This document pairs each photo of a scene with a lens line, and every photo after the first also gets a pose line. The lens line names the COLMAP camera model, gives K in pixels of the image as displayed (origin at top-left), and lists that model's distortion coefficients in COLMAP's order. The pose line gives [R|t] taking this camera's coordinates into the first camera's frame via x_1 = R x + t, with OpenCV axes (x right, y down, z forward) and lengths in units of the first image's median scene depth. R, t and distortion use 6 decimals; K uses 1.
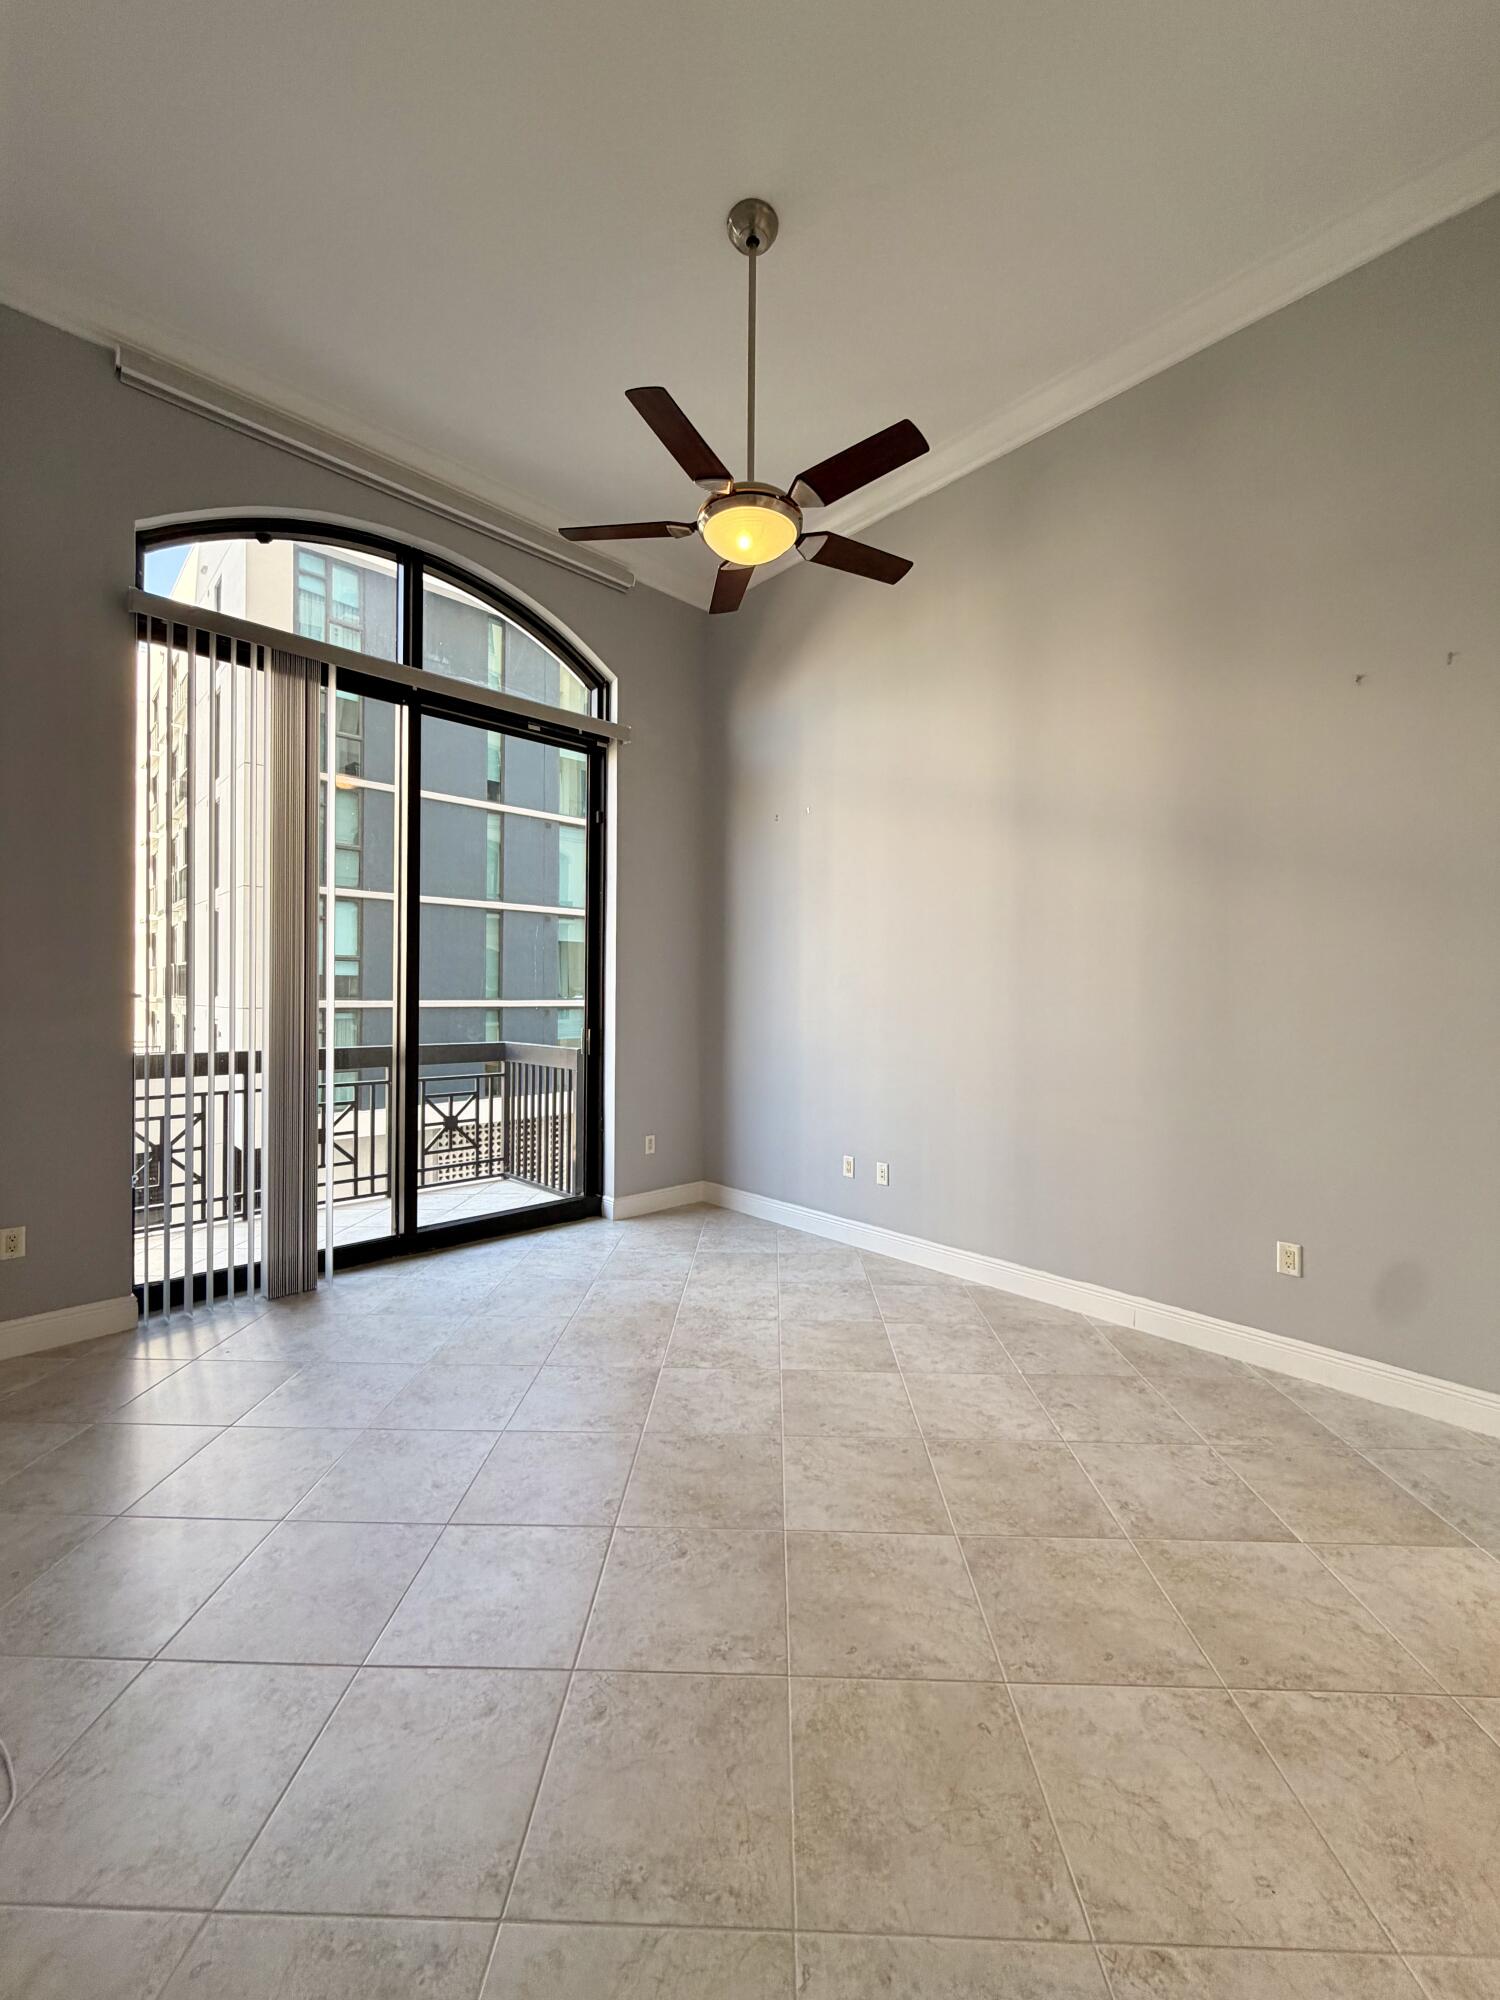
lens RADIAL K [[823.9, 0, 750.3], [0, 823.9, 993.4], [0, 0, 1]] dist [0.000566, 0.000432]
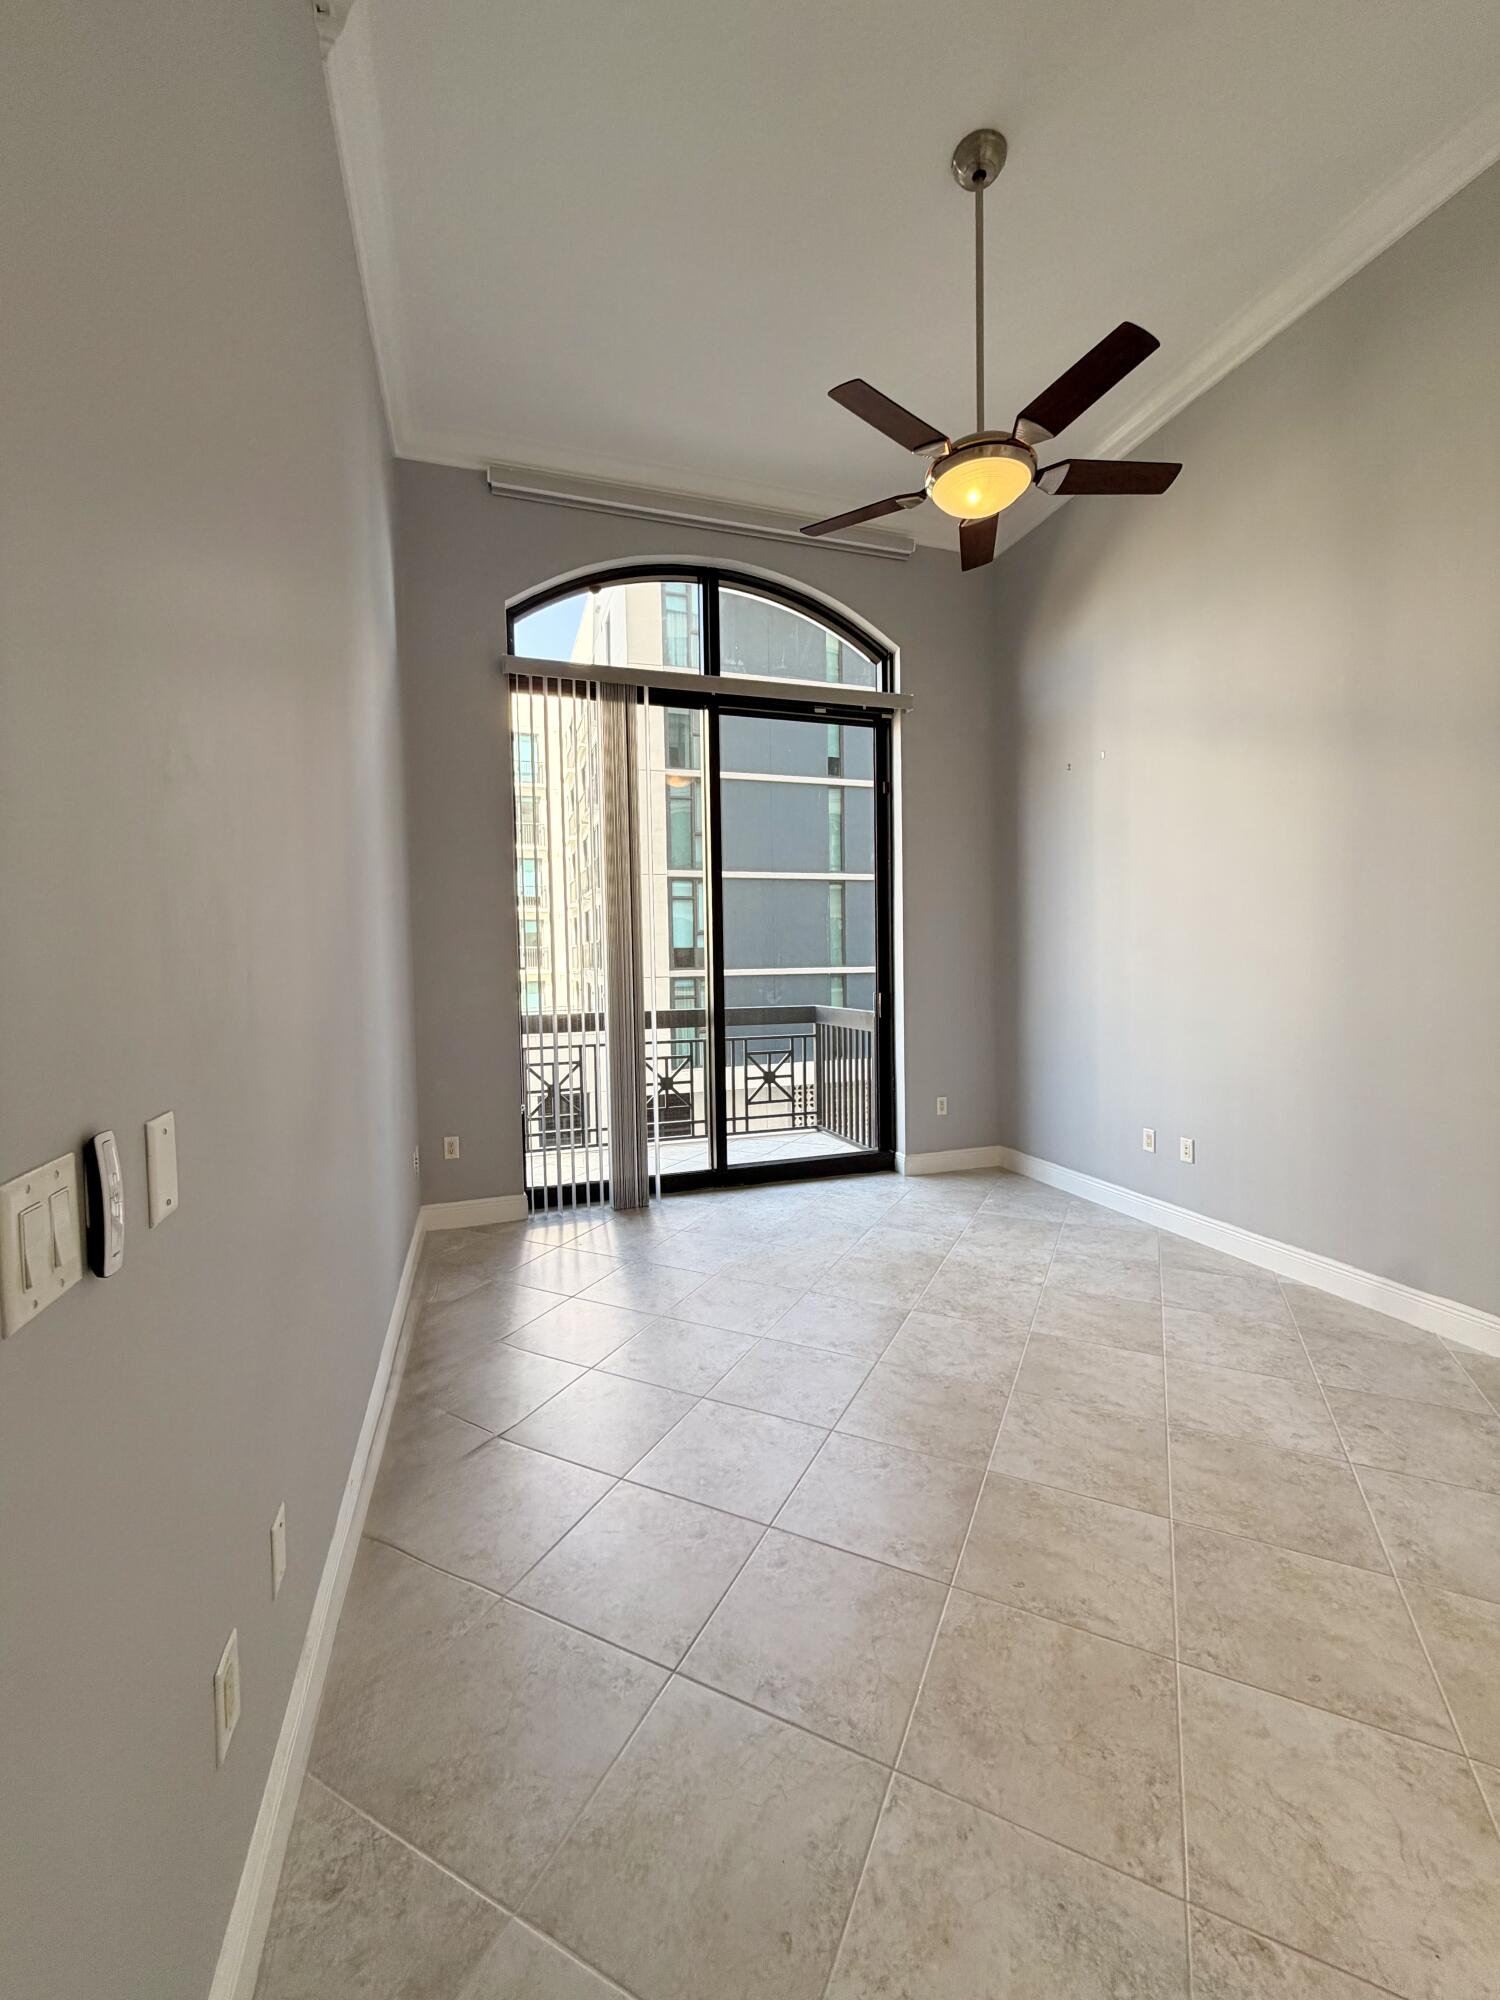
lens RADIAL K [[814.8, 0, 725.2], [0, 814.8, 997.4], [0, 0, 1]] dist [-0.000053, 0.000794]
pose [[0.900079, -0.002987, -0.435717, 0.131853], [0.023537, 0.998850, 0.041774, 0.001632], [0.435091, -0.047855, 0.899114, -0.029406]]
